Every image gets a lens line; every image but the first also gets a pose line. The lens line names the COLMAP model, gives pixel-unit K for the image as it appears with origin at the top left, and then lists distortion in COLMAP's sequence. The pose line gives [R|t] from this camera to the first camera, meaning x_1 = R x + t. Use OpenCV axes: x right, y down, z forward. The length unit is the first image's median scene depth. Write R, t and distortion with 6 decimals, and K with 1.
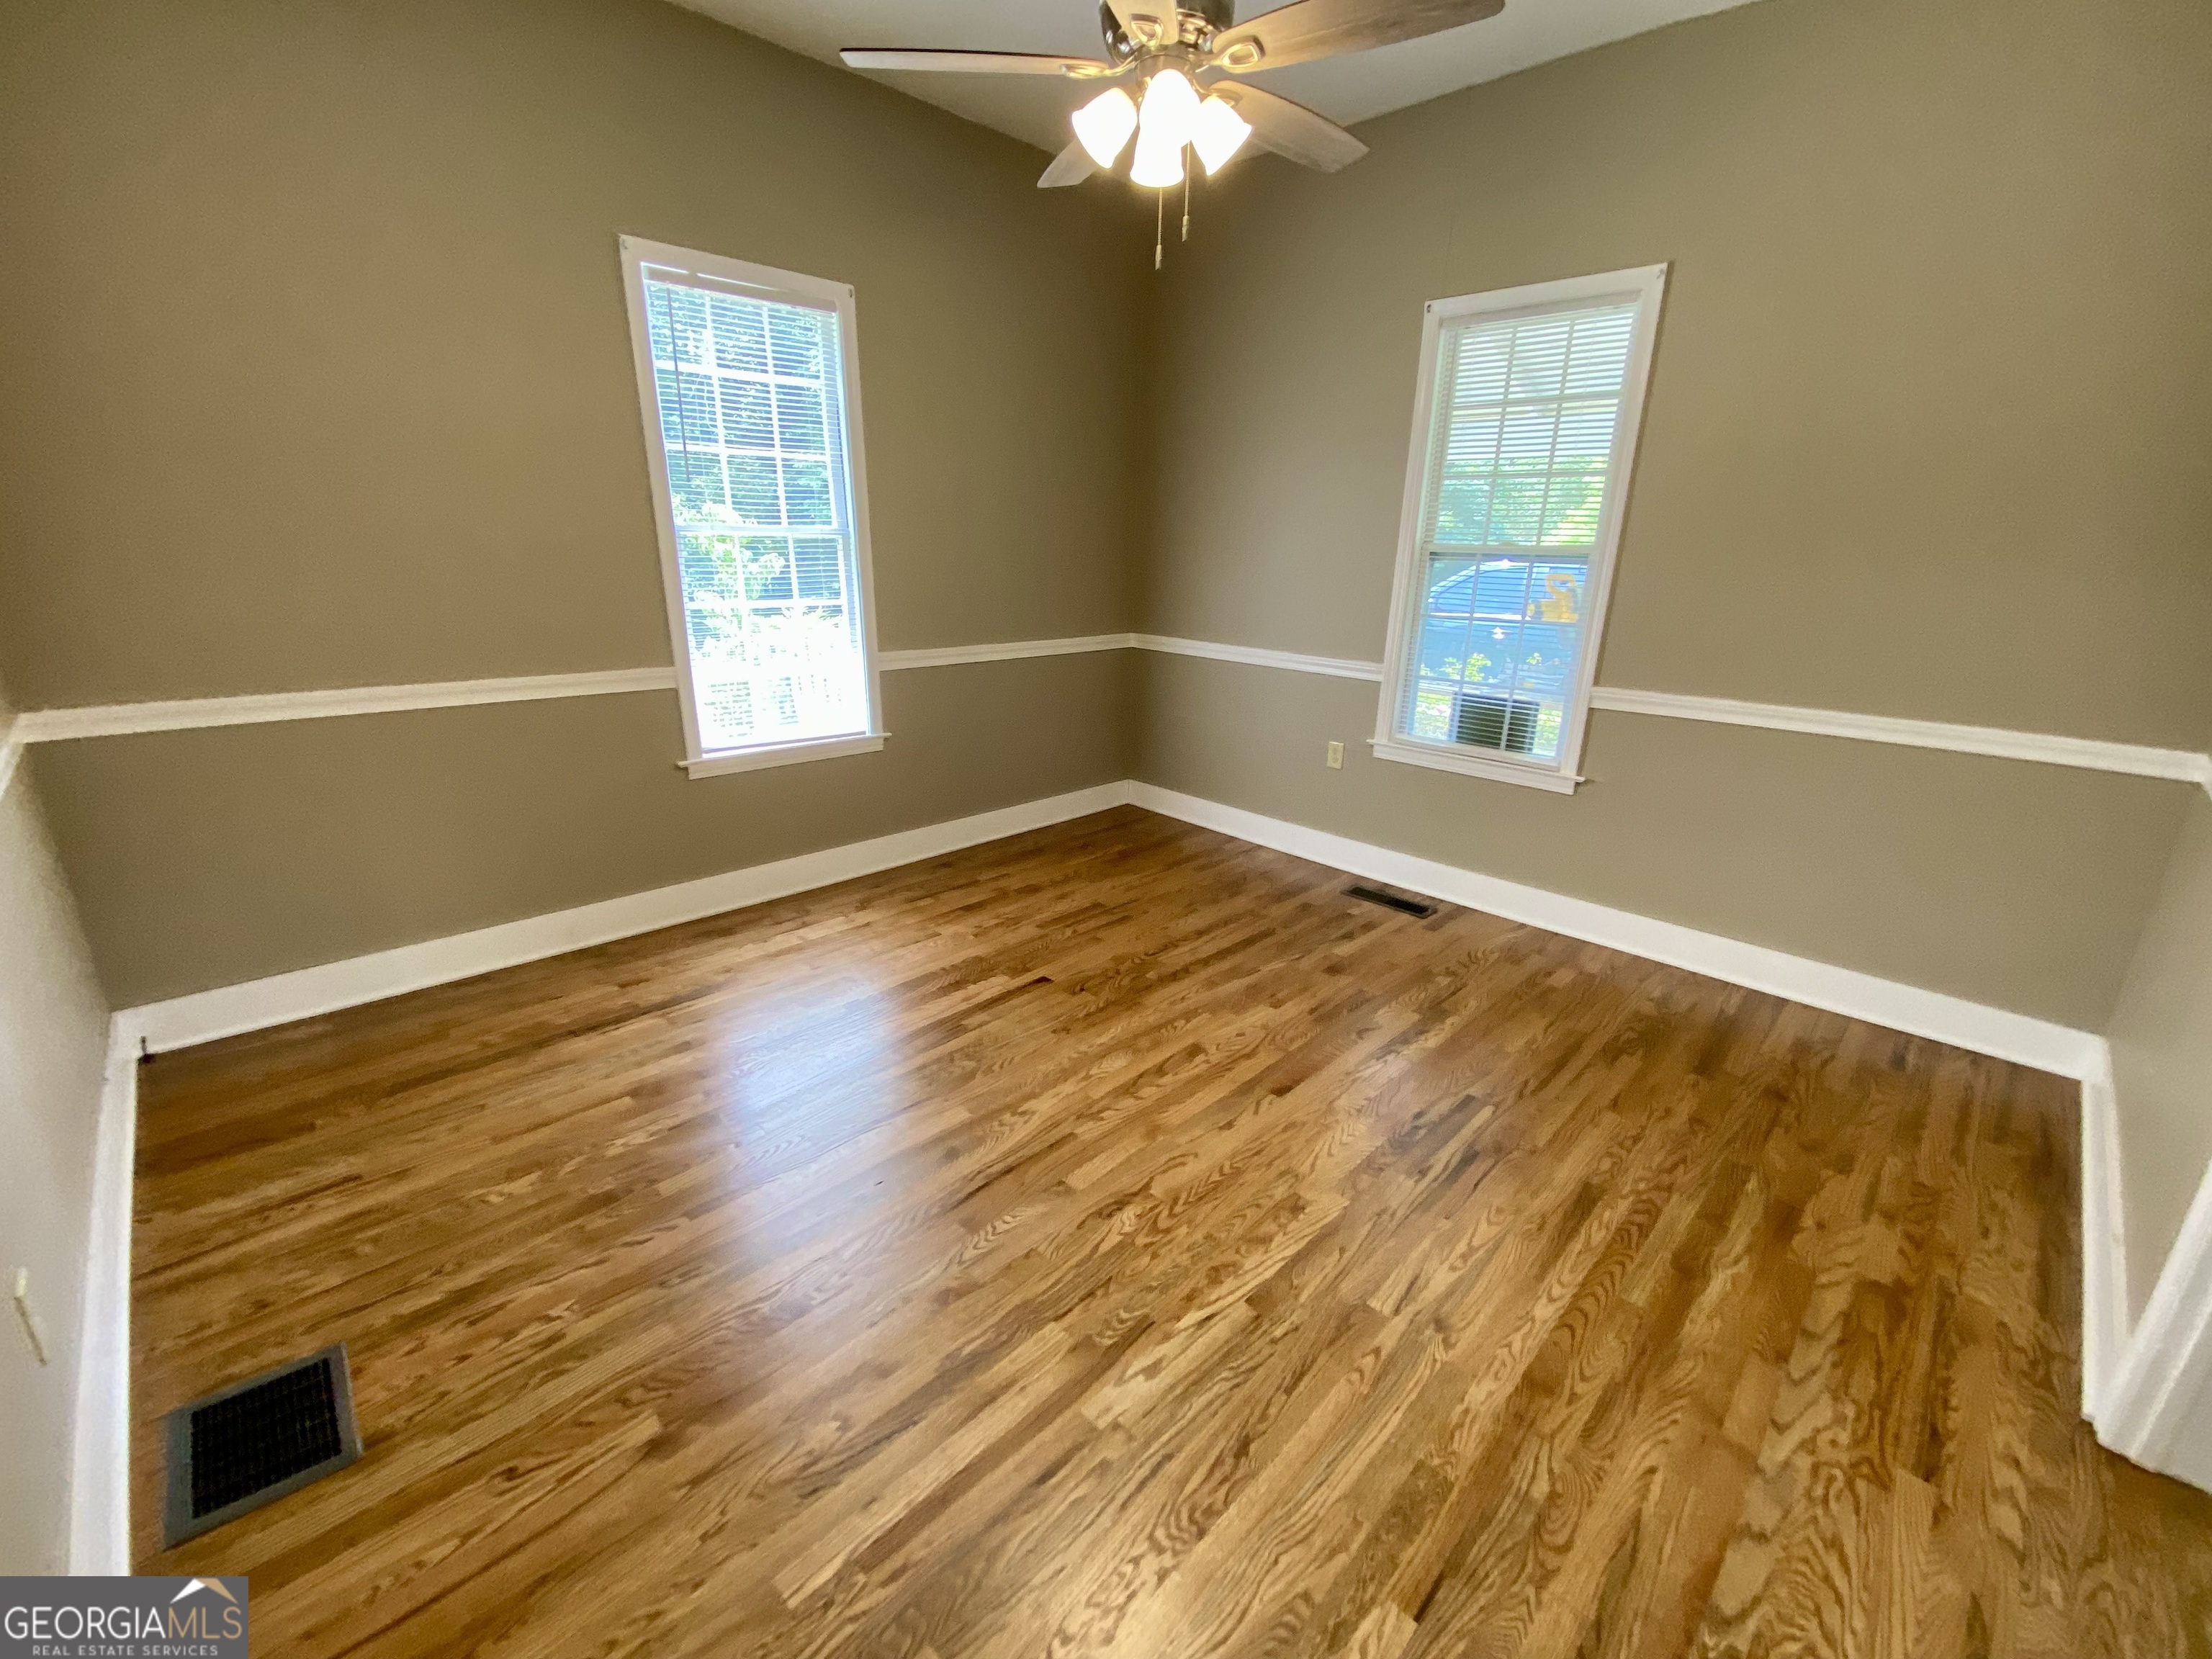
lens RADIAL K [[892.9, 0, 1105.7], [0, 892.9, 826.4], [0, 0, 1]] dist [0.014831, -0.016800]
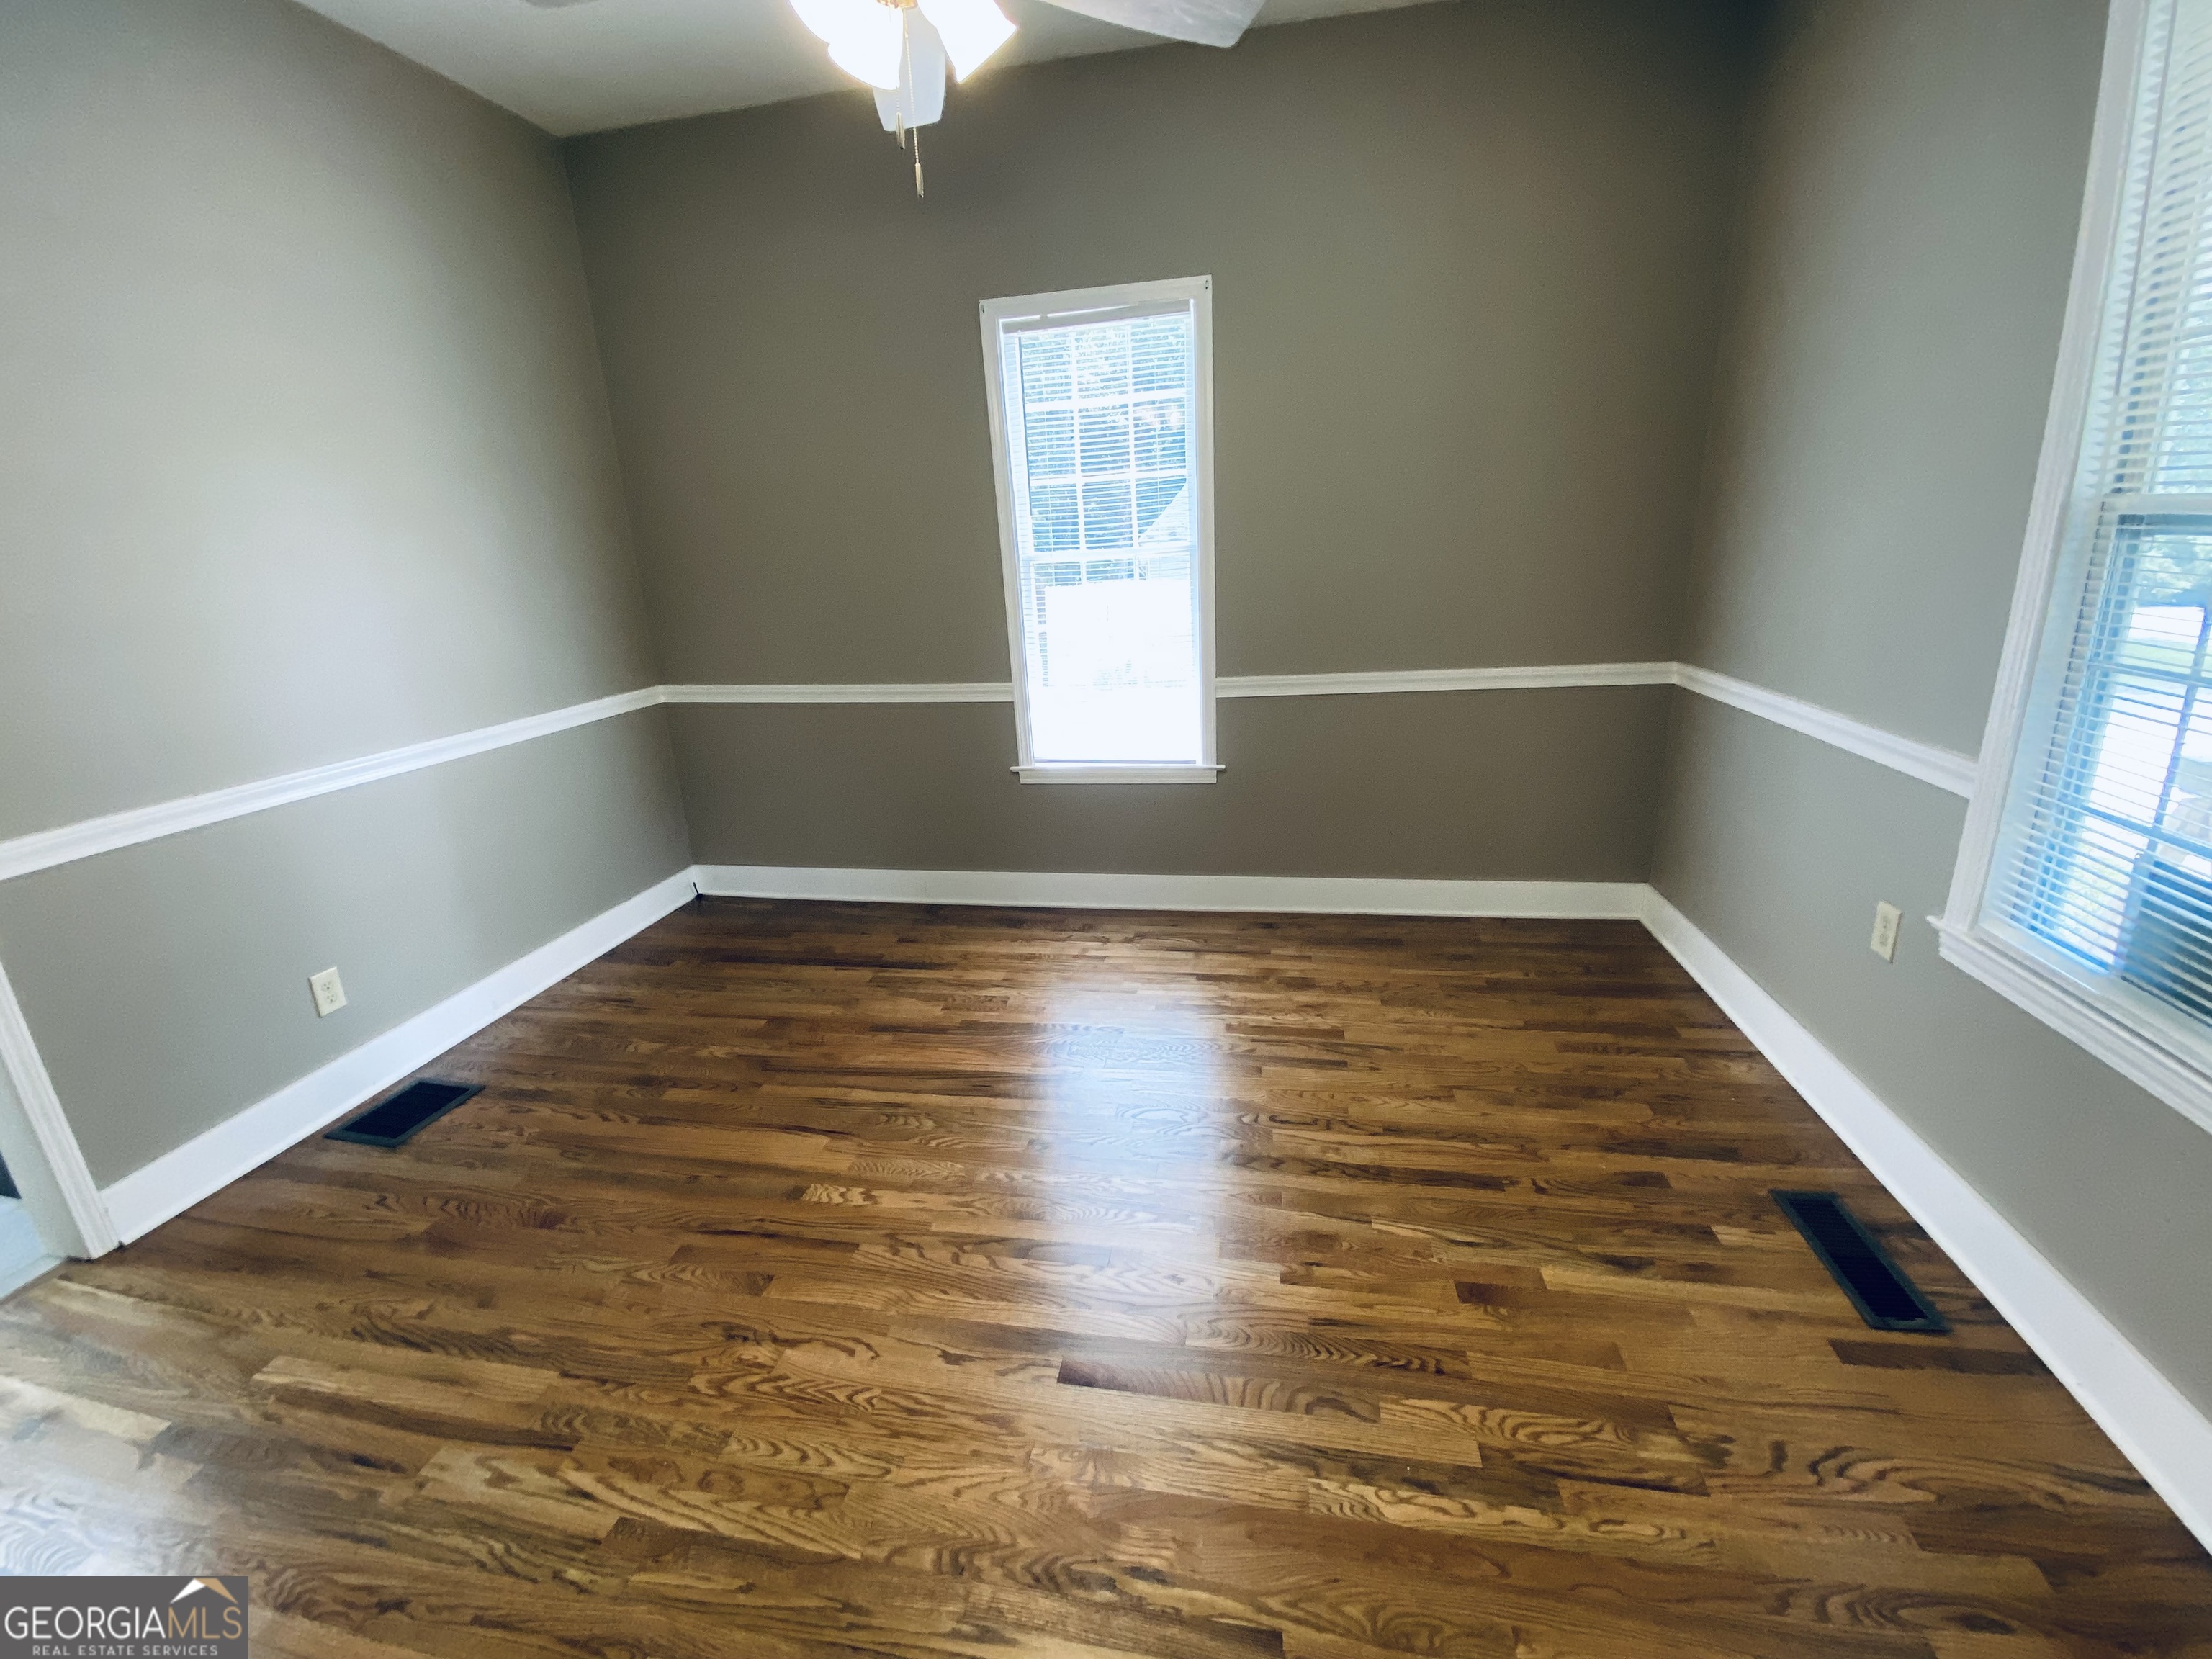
lens RADIAL K [[892.9, 0, 1092.9], [0, 892.9, 828.3], [0, 0, 1]] dist [0.014831, -0.016800]
pose [[0.562000, 0.192600, -0.804401, 0.541642], [-0.187370, 0.976875, 0.102989, -0.142451], [0.805635, 0.092841, 0.585092, 0.475893]]
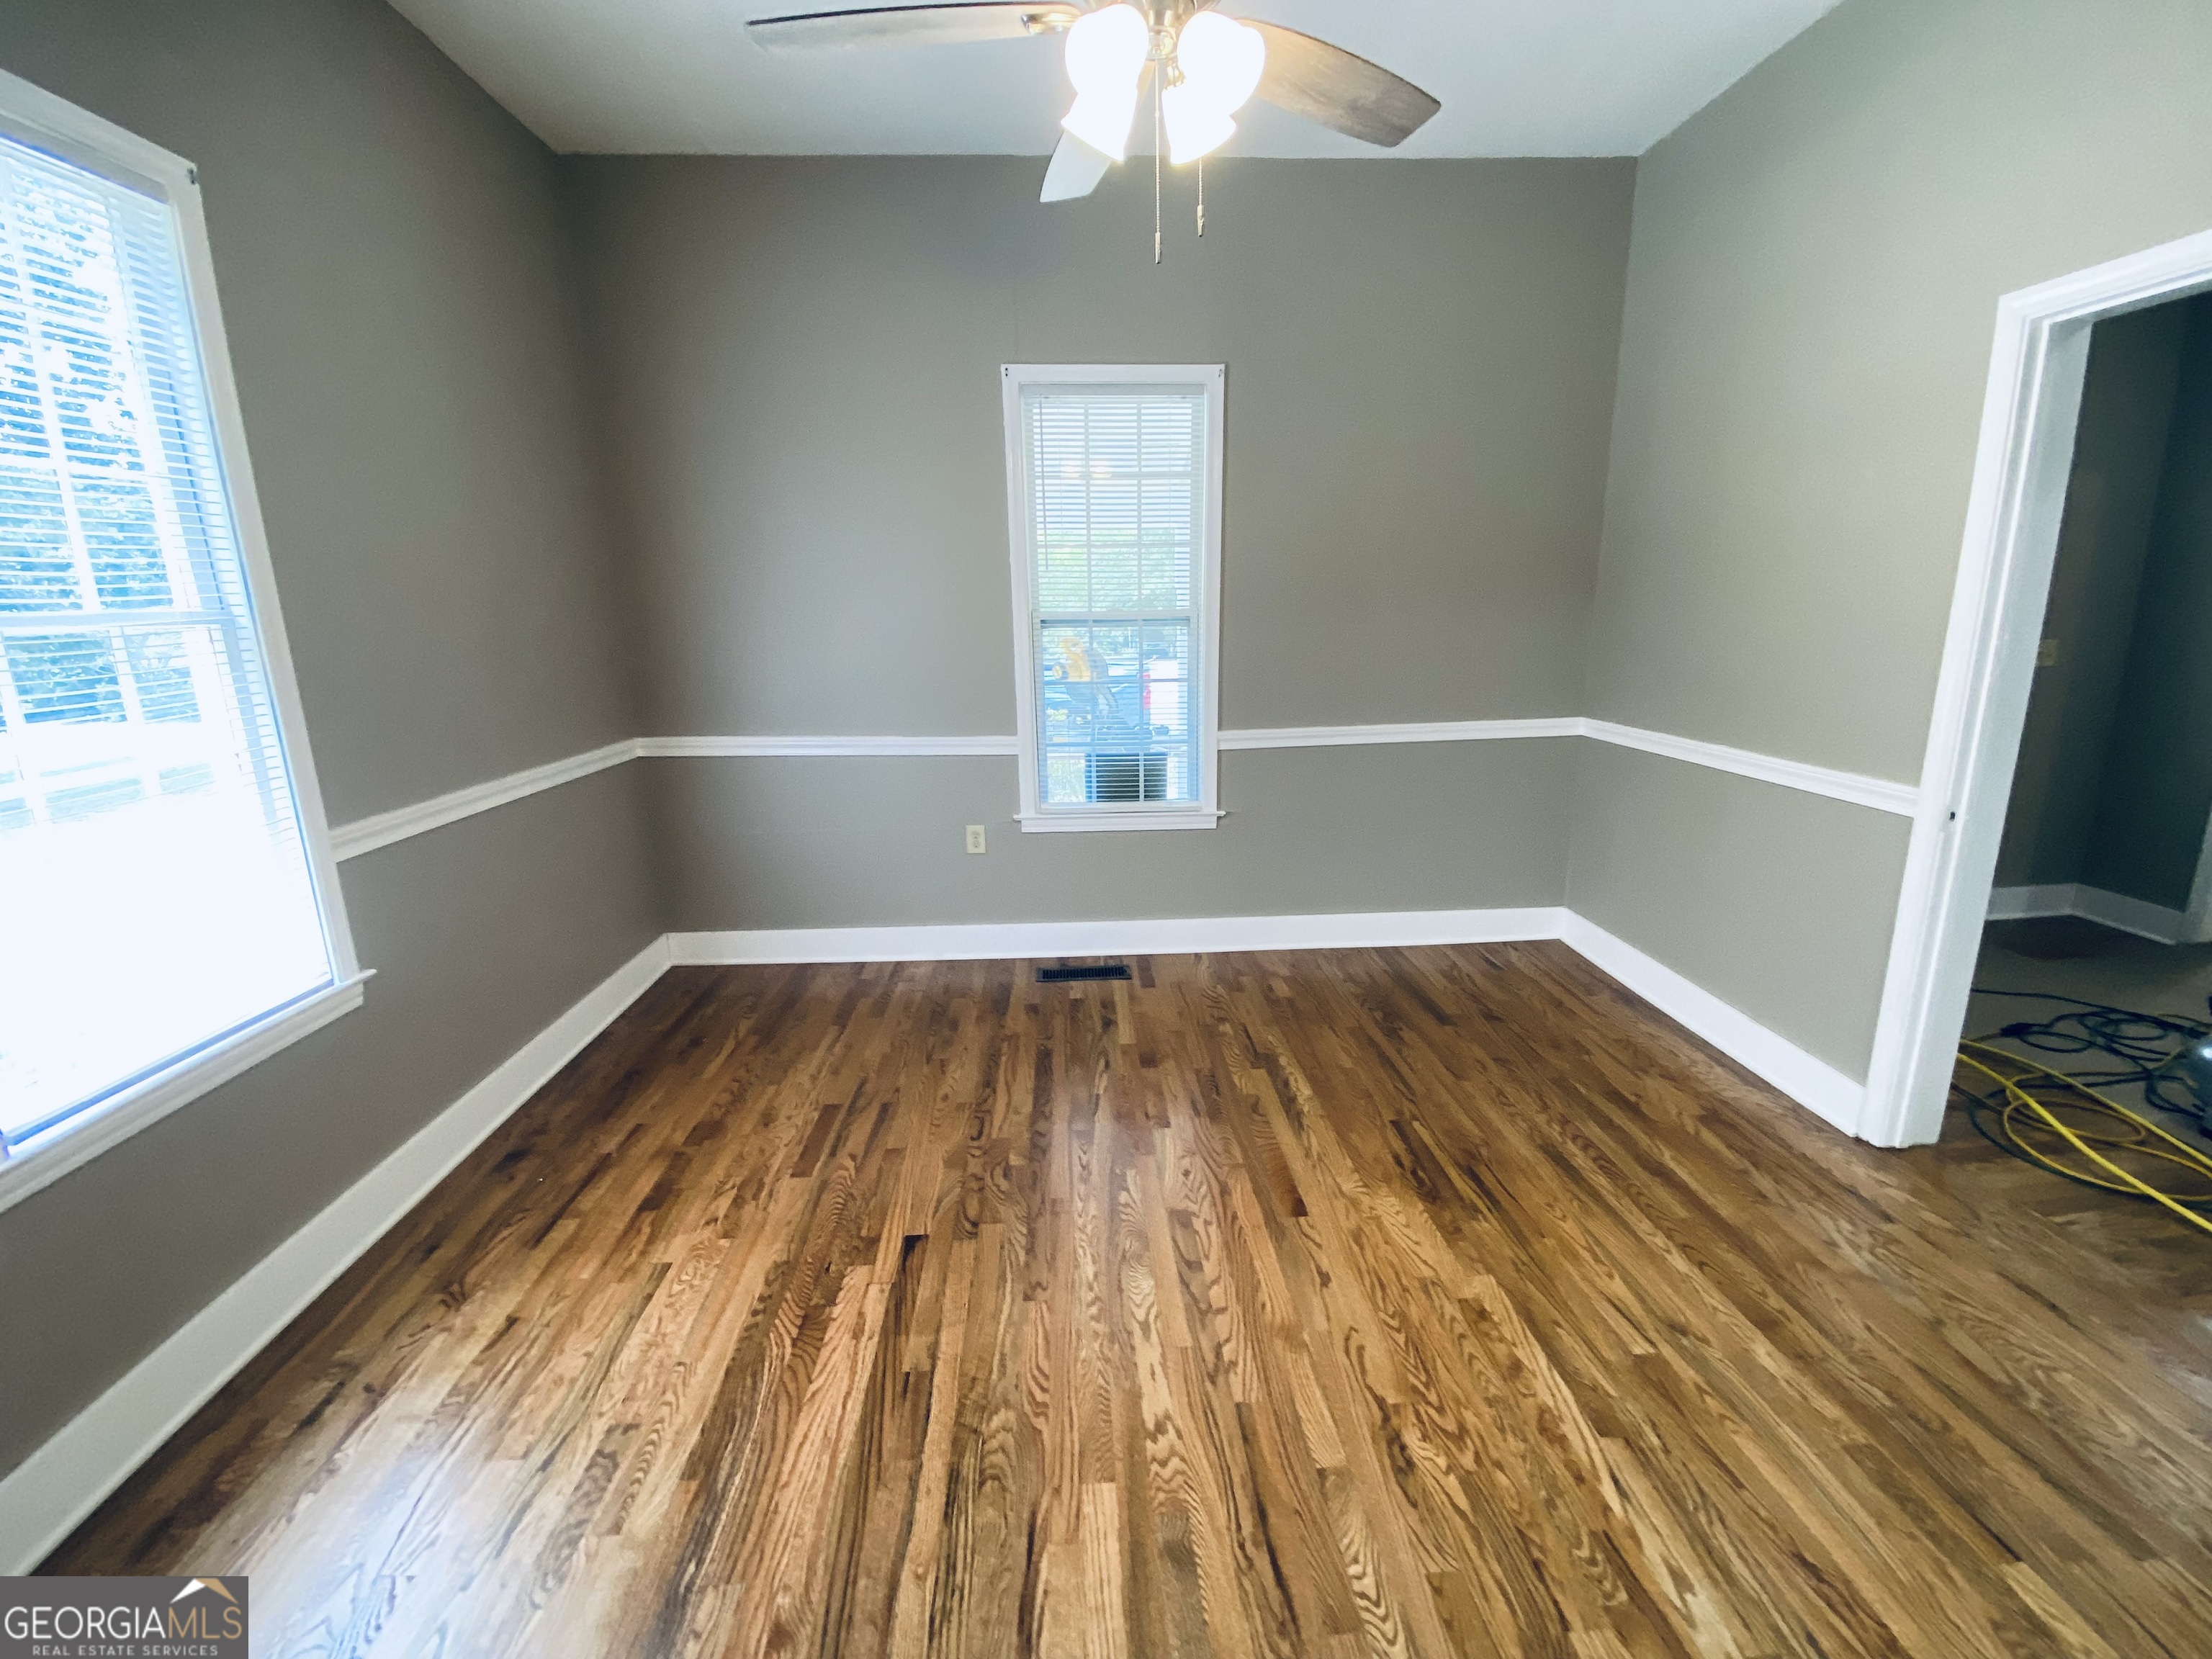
lens RADIAL K [[892.9, 0, 1112.5], [0, 892.9, 823.3], [0, 0, 1]] dist [0.014831, -0.016800]
pose [[0.667487, -0.197914, 0.717838, -0.404946], [0.248335, 0.968006, 0.035971, -0.127833], [-0.701991, 0.154254, 0.695280, 0.365878]]
